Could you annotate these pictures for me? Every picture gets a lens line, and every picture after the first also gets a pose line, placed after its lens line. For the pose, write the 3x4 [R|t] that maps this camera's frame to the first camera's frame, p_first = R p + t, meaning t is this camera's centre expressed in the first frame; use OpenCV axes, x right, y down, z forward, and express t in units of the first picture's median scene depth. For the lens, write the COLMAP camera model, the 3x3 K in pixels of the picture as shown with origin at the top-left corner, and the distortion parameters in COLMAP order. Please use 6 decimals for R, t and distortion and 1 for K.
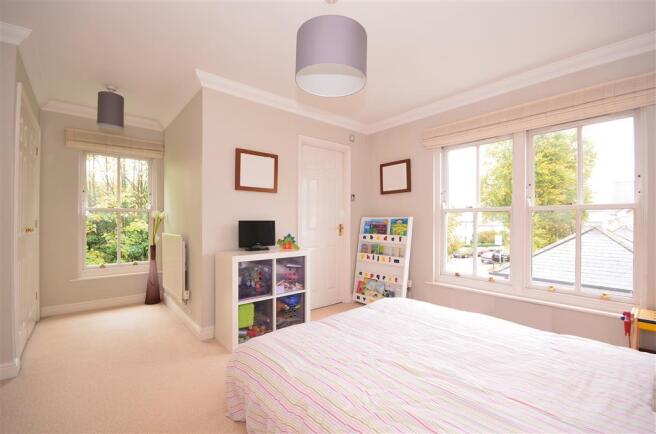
lens RADIAL K [[287.5, 0, 330.0], [0, 287.5, 218.1], [0, 0, 1]] dist [-0.006601, -0.001625]
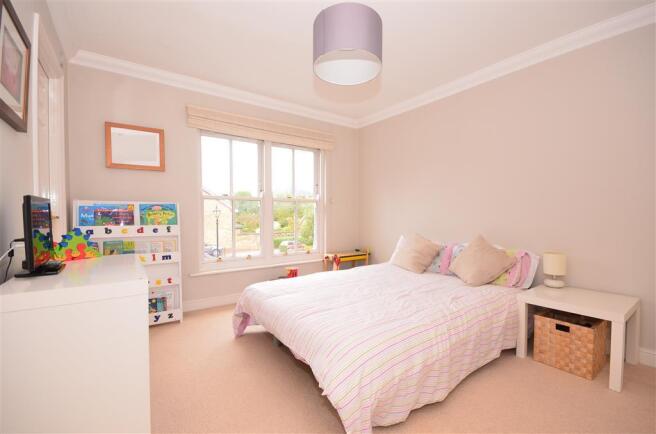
lens RADIAL K [[287.5, 0, 329.9], [0, 287.5, 221.1], [0, 0, 1]] dist [-0.006601, -0.001625]
pose [[0.072211, -0.027475, 0.997011, -0.515139], [-0.012024, 0.999524, 0.028415, 0.021548], [-0.997317, -0.014040, 0.071847, 0.486934]]
